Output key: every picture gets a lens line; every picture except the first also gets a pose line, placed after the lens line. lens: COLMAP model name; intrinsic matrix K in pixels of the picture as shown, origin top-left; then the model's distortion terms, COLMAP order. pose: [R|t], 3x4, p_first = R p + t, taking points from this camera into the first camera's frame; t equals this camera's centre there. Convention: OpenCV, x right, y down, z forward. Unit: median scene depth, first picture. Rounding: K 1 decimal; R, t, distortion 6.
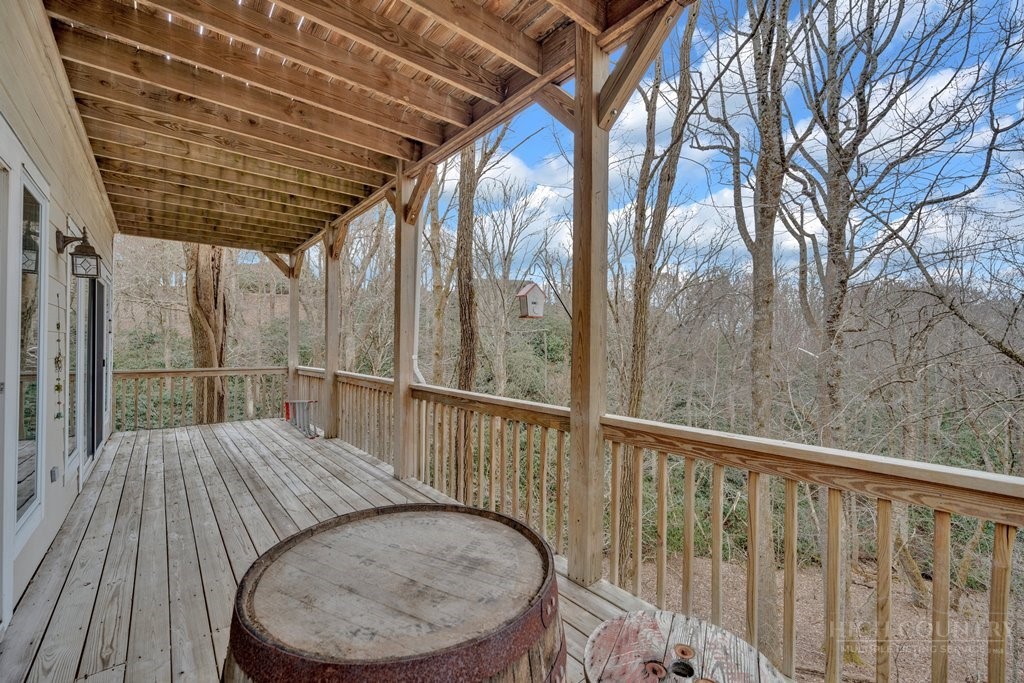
lens RADIAL K [[426.3, 0, 506.6], [0, 426.3, 341.1], [0, 0, 1]] dist [0.000524, 0.000207]
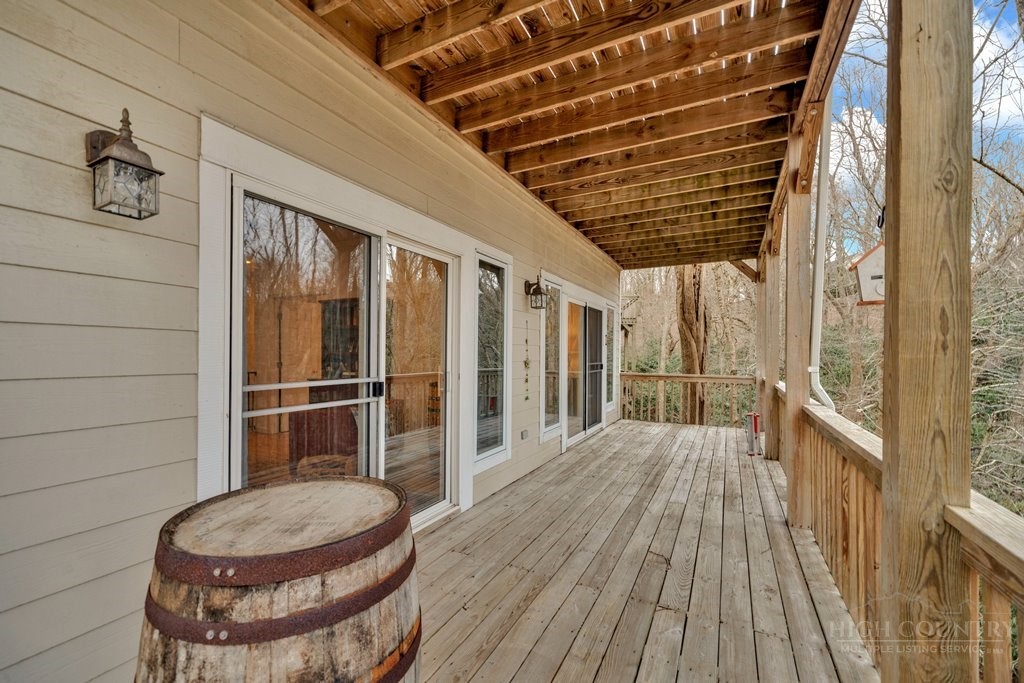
lens RADIAL K [[426.3, 0, 507.5], [0, 426.3, 352.0], [0, 0, 1]] dist [0.000524, 0.000207]
pose [[0.398525, -0.002881, -0.917153, 0.254190], [0.006078, 0.999981, -0.000501, 0.002813], [0.917138, -0.005374, 0.398535, 0.211834]]
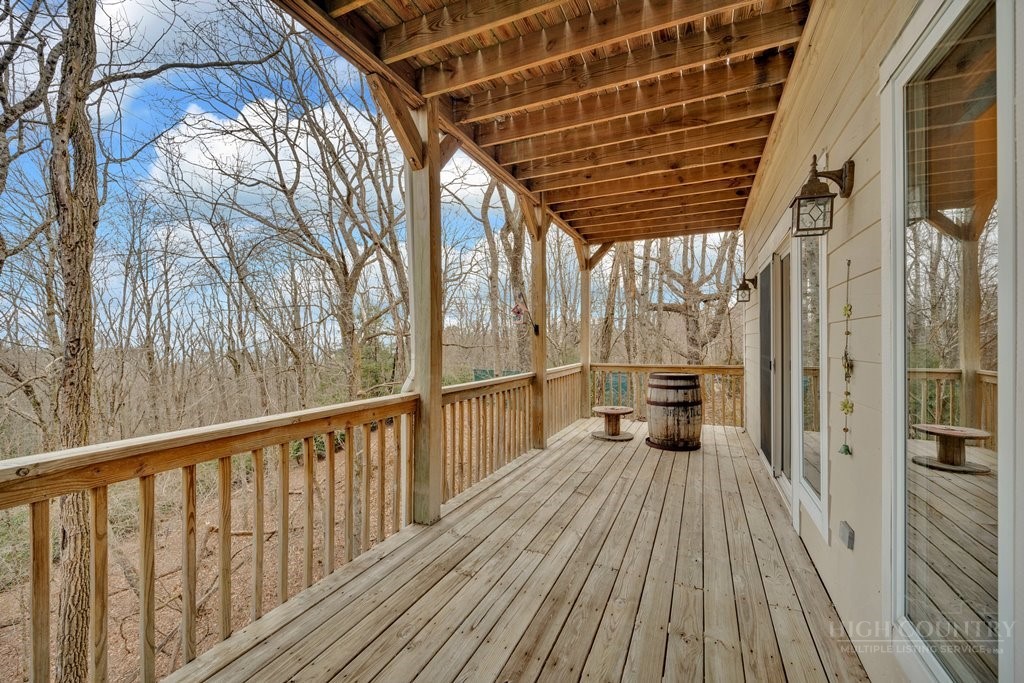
lens RADIAL K [[426.3, 0, 516.5], [0, 426.3, 342.0], [0, 0, 1]] dist [0.000524, 0.000207]
pose [[-0.460005, -0.001619, 0.887915, -0.958488], [-0.009140, 0.999954, -0.002912, 0.012414], [-0.887869, -0.009455, -0.459999, 1.199253]]
